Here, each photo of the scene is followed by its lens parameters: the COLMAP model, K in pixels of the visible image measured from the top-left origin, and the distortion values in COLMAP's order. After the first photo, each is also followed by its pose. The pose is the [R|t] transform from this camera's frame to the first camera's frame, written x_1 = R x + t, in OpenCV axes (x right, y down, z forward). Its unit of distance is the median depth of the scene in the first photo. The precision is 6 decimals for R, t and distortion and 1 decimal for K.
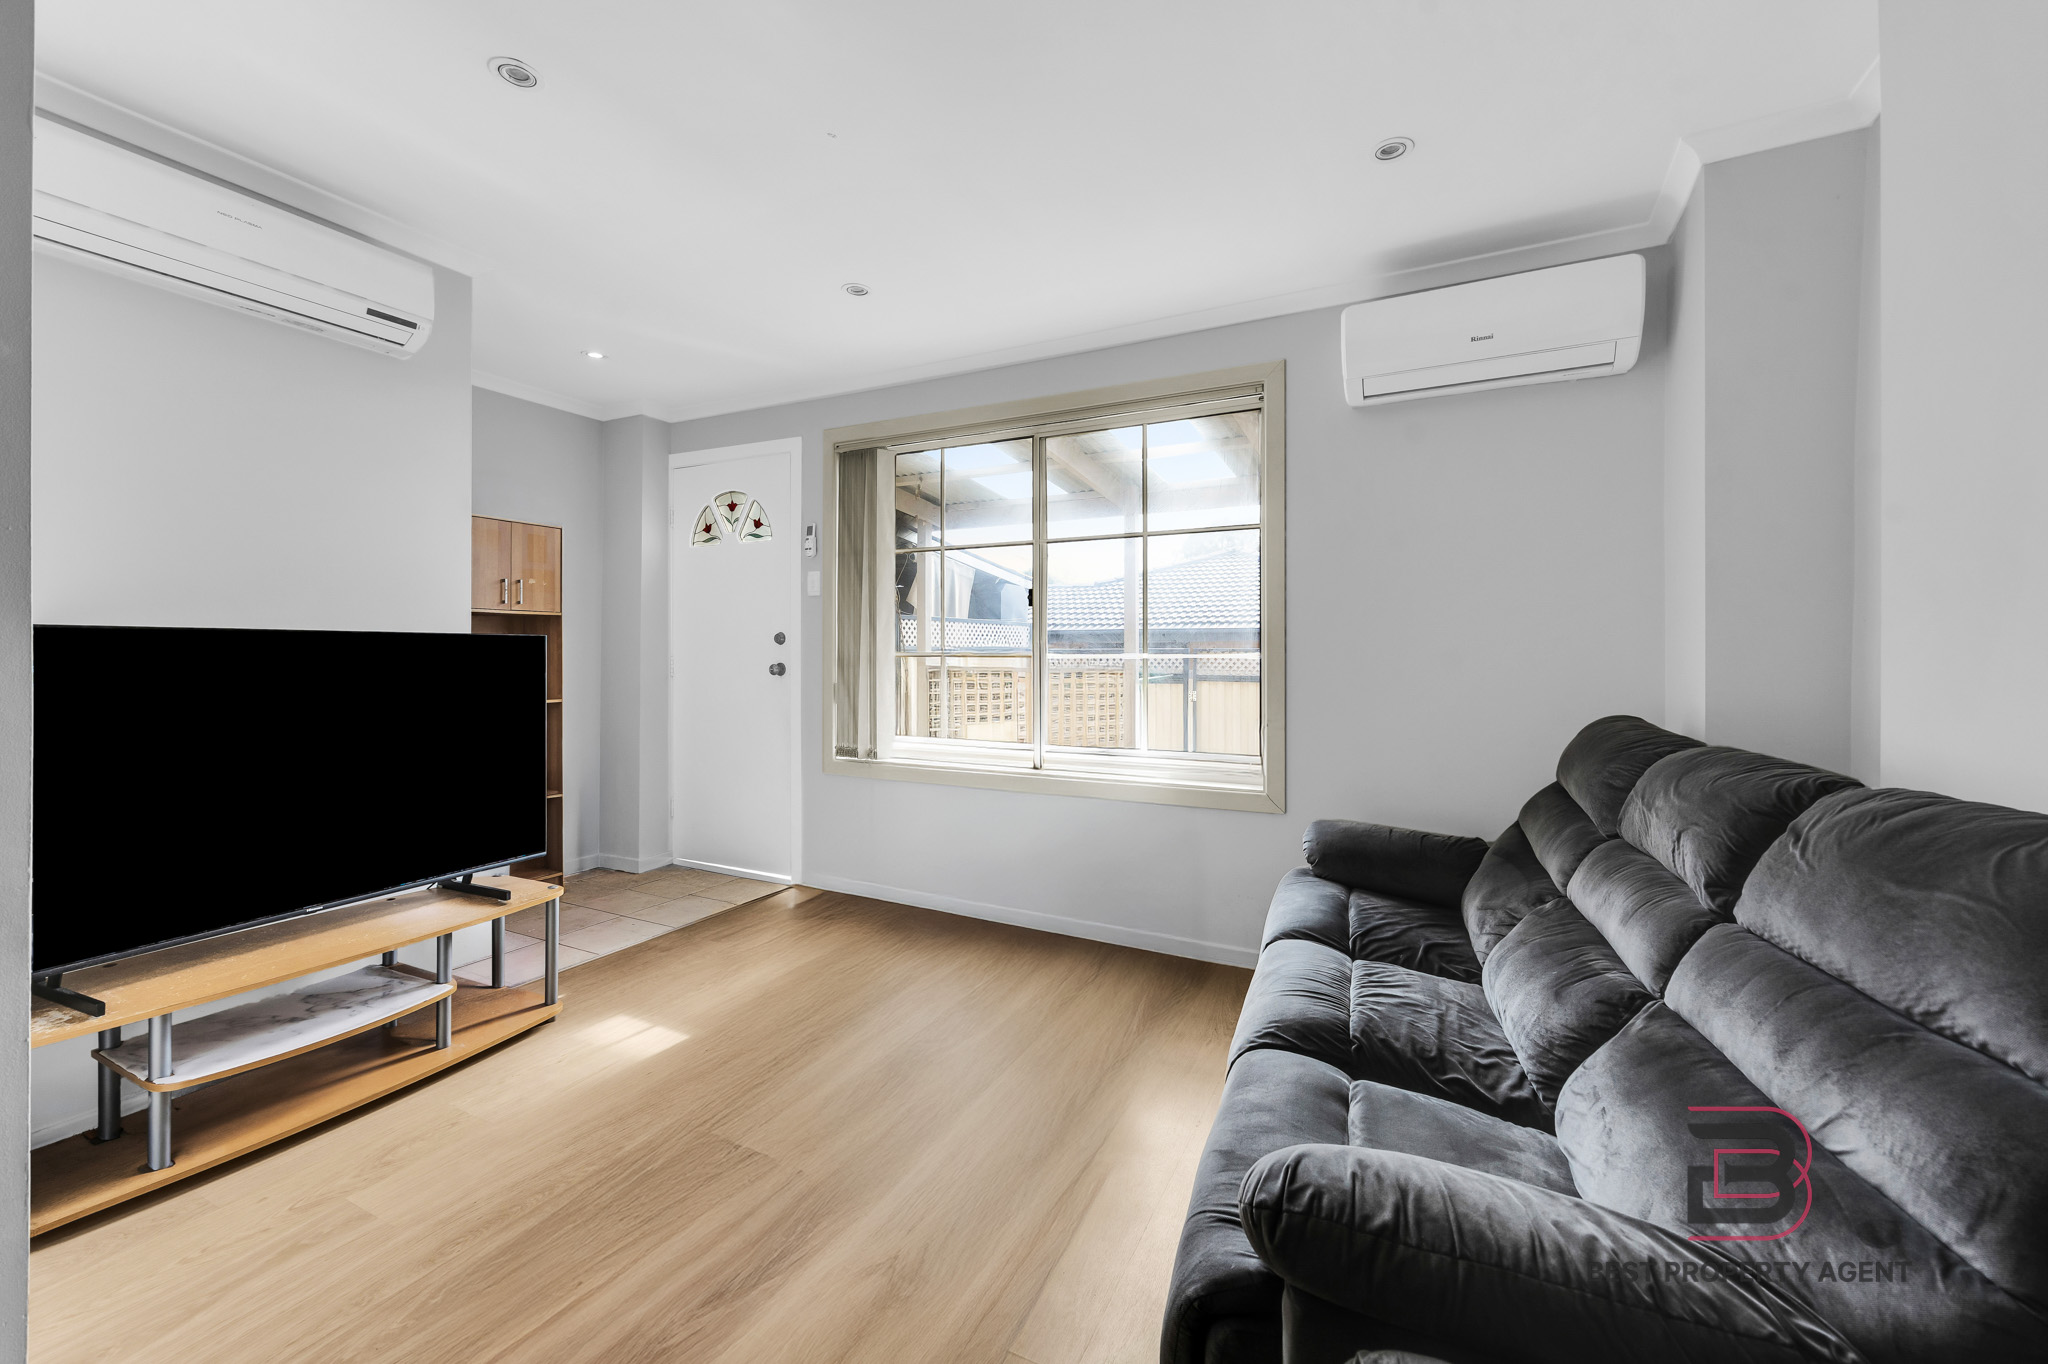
lens RADIAL K [[818.3, 0, 1020.3], [0, 818.3, 671.8], [0, 0, 1]] dist [-0.003360, -0.000573]
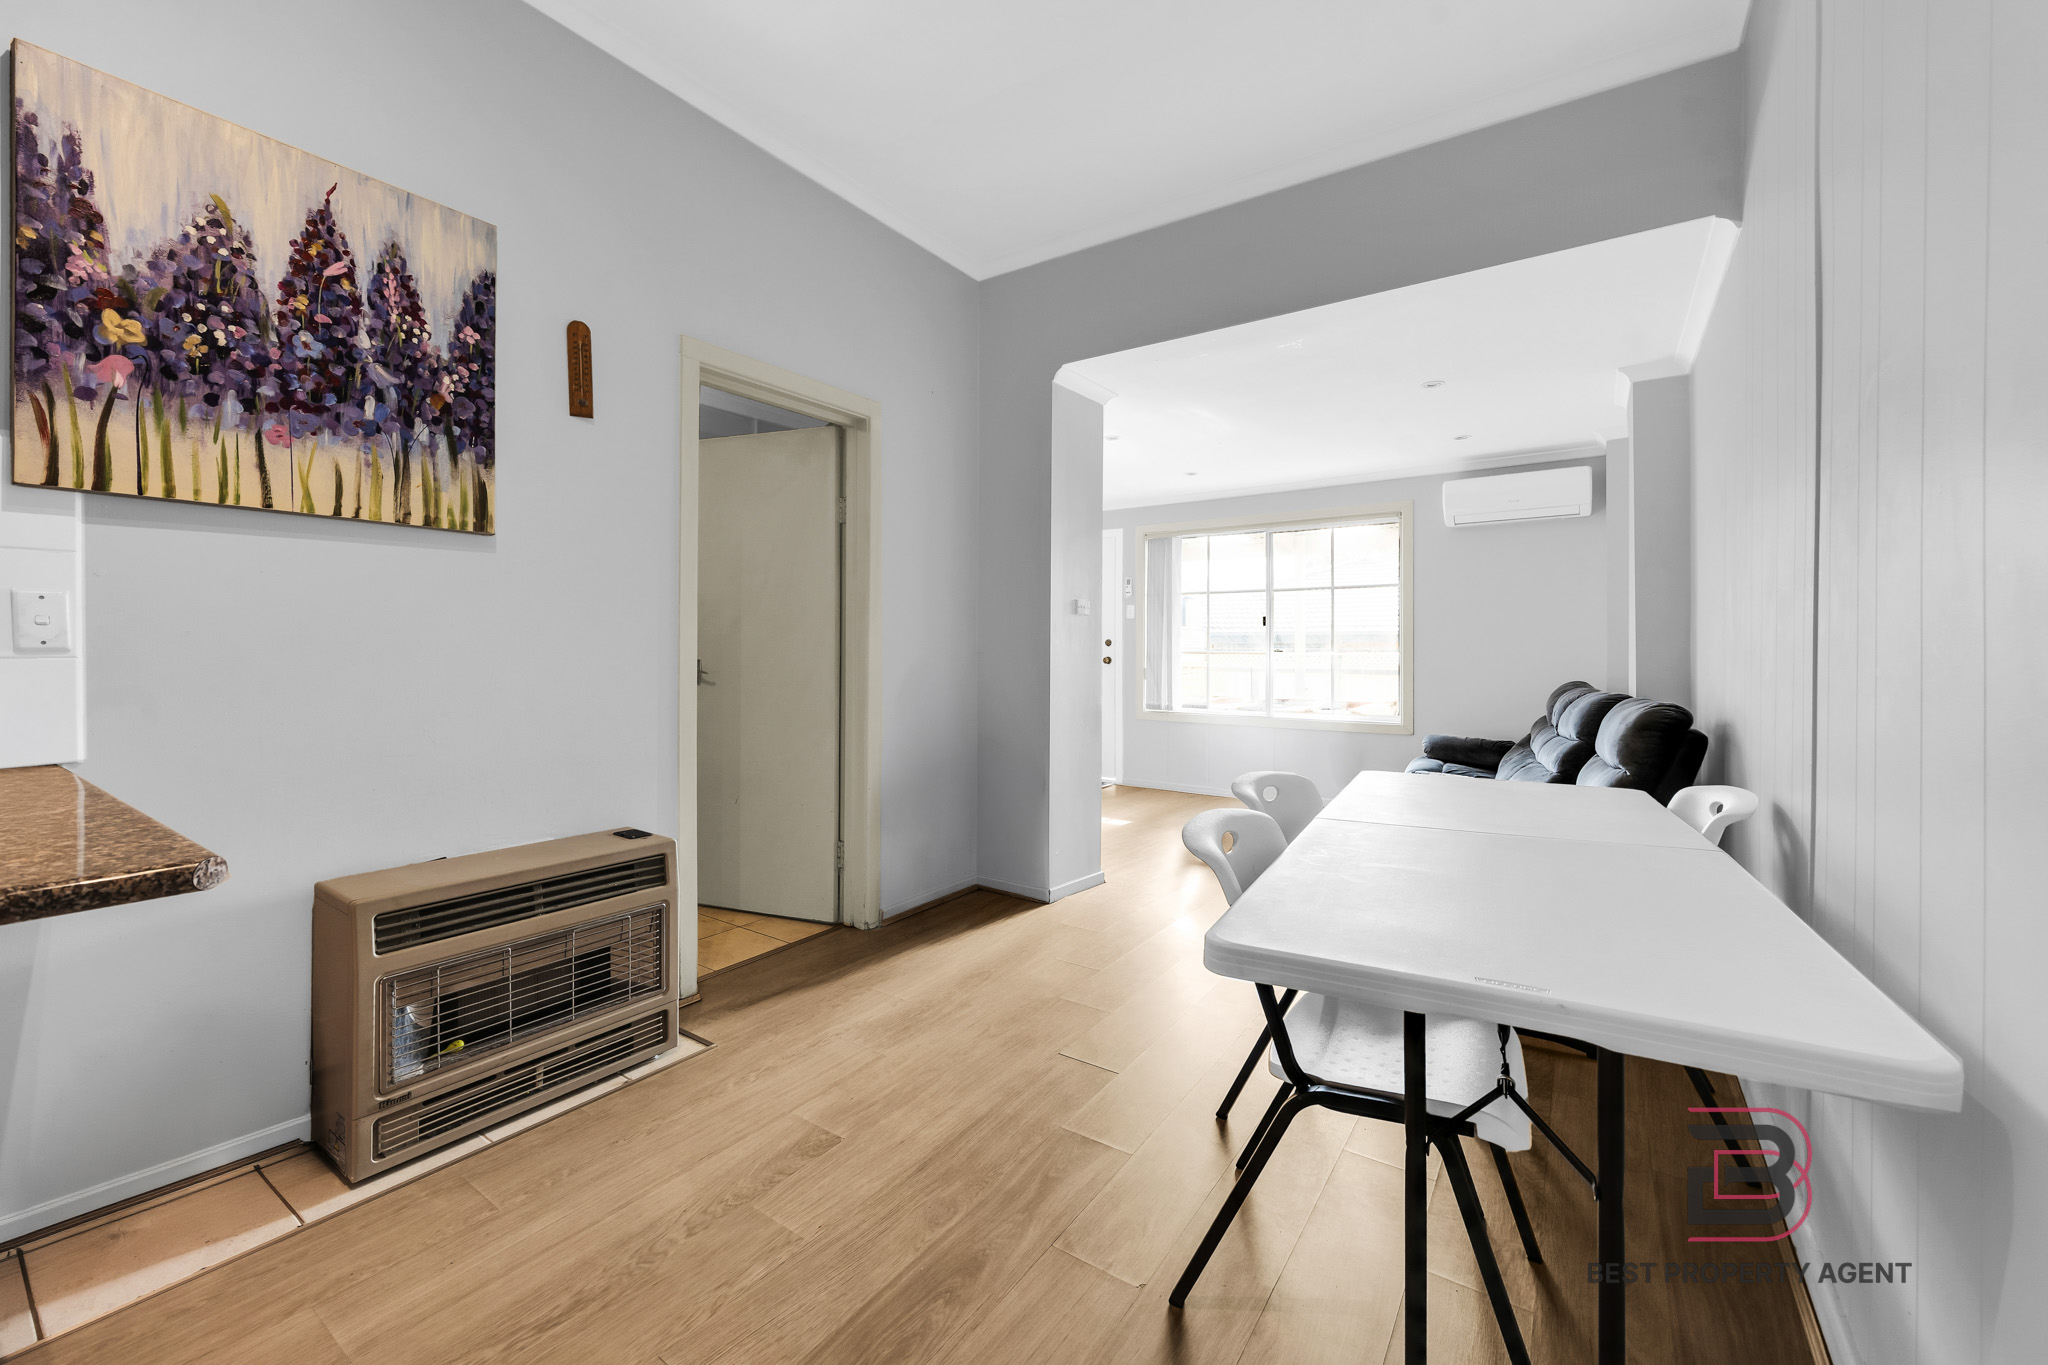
lens RADIAL K [[818.3, 0, 1018.8], [0, 818.3, 668.9], [0, 0, 1]] dist [-0.003360, -0.000573]
pose [[0.989289, 0.005629, -0.145862, -0.267708], [-0.005376, 0.999983, 0.002125, 0.014128], [0.145872, -0.001318, 0.989303, -0.888526]]
